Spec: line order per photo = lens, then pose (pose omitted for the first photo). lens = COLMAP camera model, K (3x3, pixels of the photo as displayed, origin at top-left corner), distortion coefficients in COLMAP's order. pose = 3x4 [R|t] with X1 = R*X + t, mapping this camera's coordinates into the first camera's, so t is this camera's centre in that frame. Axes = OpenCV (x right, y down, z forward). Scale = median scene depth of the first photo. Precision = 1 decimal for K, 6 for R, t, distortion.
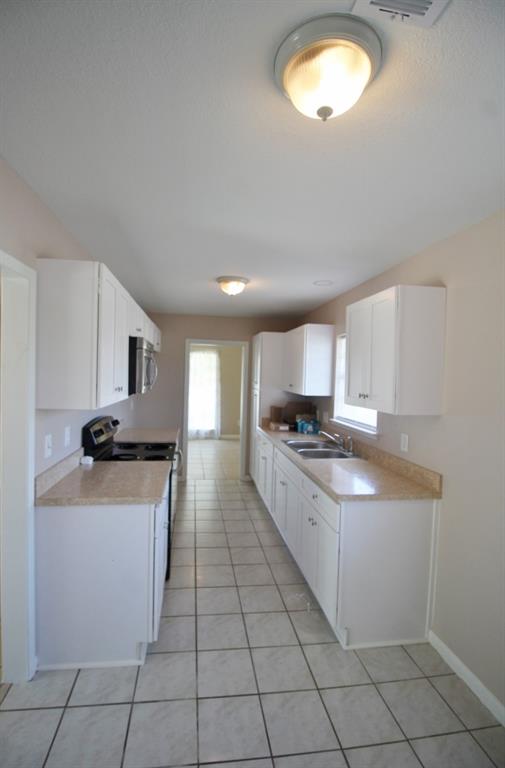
lens RADIAL K [[357.6, 0, 242.2], [0, 357.6, 382.8], [0, 0, 1]] dist [-0.002368, -0.011350]
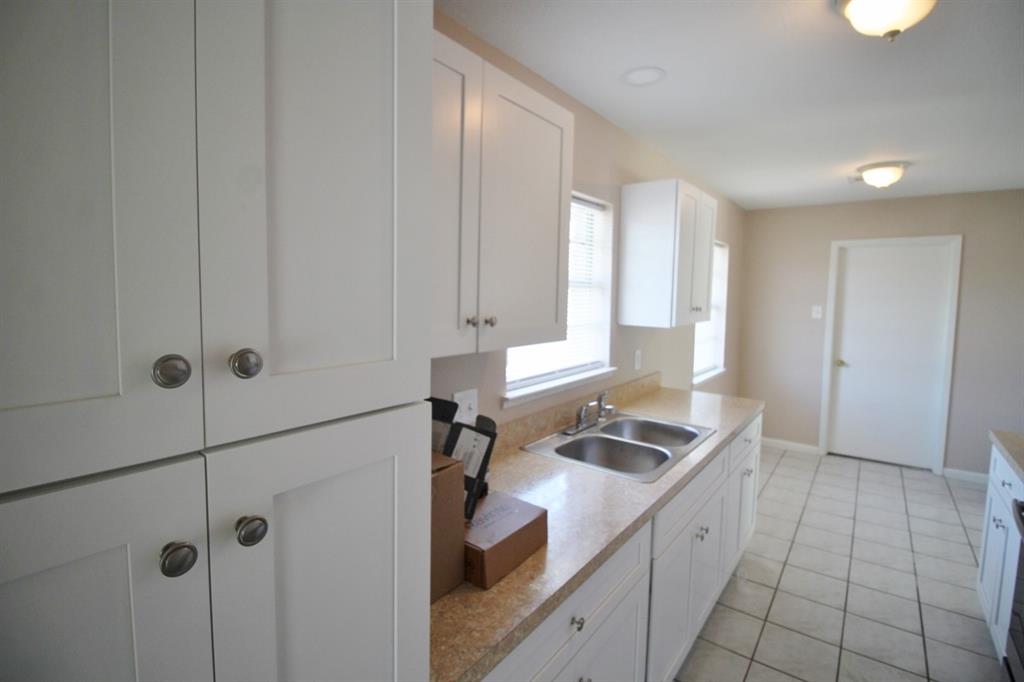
lens RADIAL K [[475.2, 0, 512.0], [0, 475.2, 324.2], [0, 0, 1]] dist [-0.010463, -0.006763]
pose [[-0.700424, -0.088843, 0.708176, -0.124678], [-0.018988, 0.994191, 0.105945, -0.031916], [-0.713474, 0.060760, -0.698042, 1.759445]]
